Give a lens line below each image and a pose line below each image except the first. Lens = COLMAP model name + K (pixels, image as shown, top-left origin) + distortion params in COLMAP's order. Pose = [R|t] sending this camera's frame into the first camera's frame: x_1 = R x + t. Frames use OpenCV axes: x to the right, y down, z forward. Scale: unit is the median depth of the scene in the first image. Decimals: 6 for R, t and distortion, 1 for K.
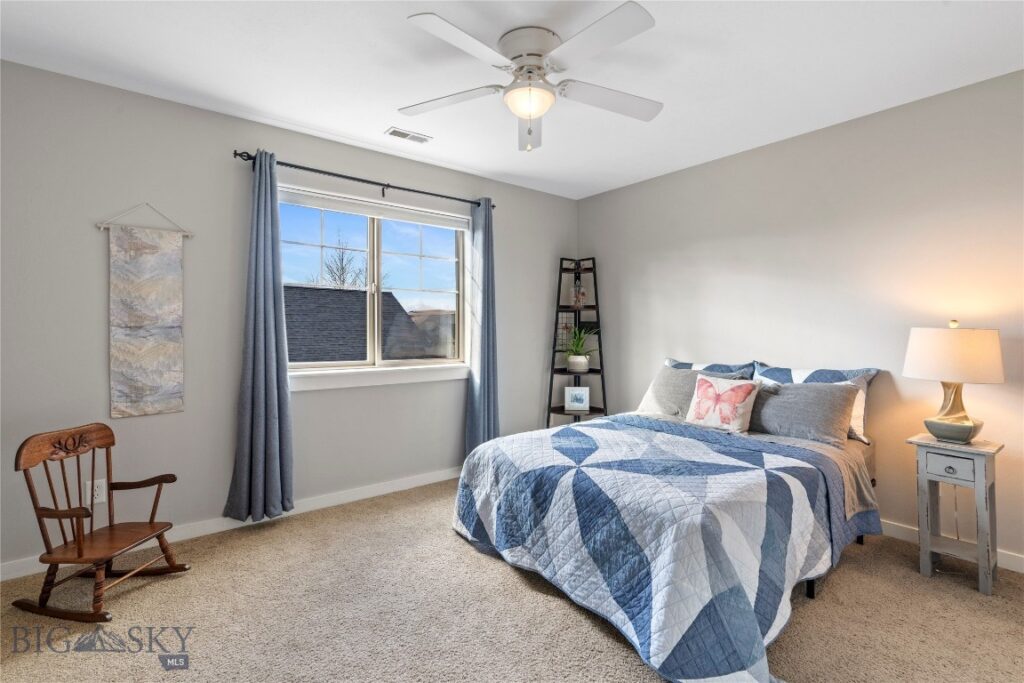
lens RADIAL K [[443.1, 0, 506.8], [0, 443.1, 322.6], [0, 0, 1]] dist [-0.000813, 0.000177]
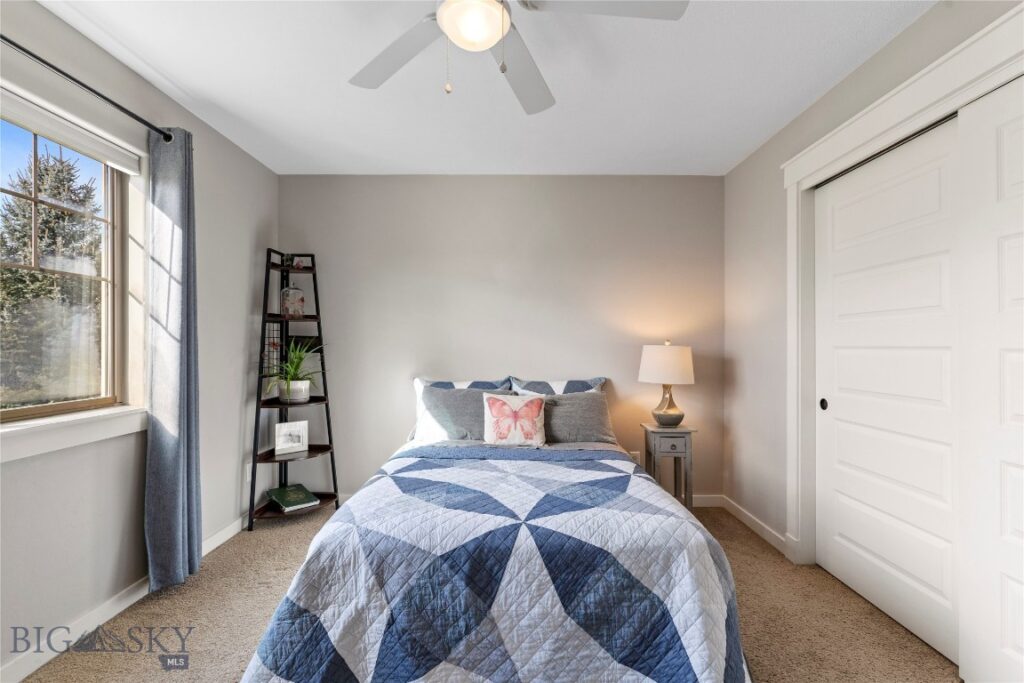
lens RADIAL K [[458.6, 0, 517.9], [0, 458.6, 342.8], [0, 0, 1]] dist [-0.009775, 0.000979]
pose [[0.641970, 0.006966, 0.766698, -0.386884], [-0.013396, 0.999908, 0.002132, 0.006180], [-0.766613, -0.011640, 0.642004, 0.407684]]
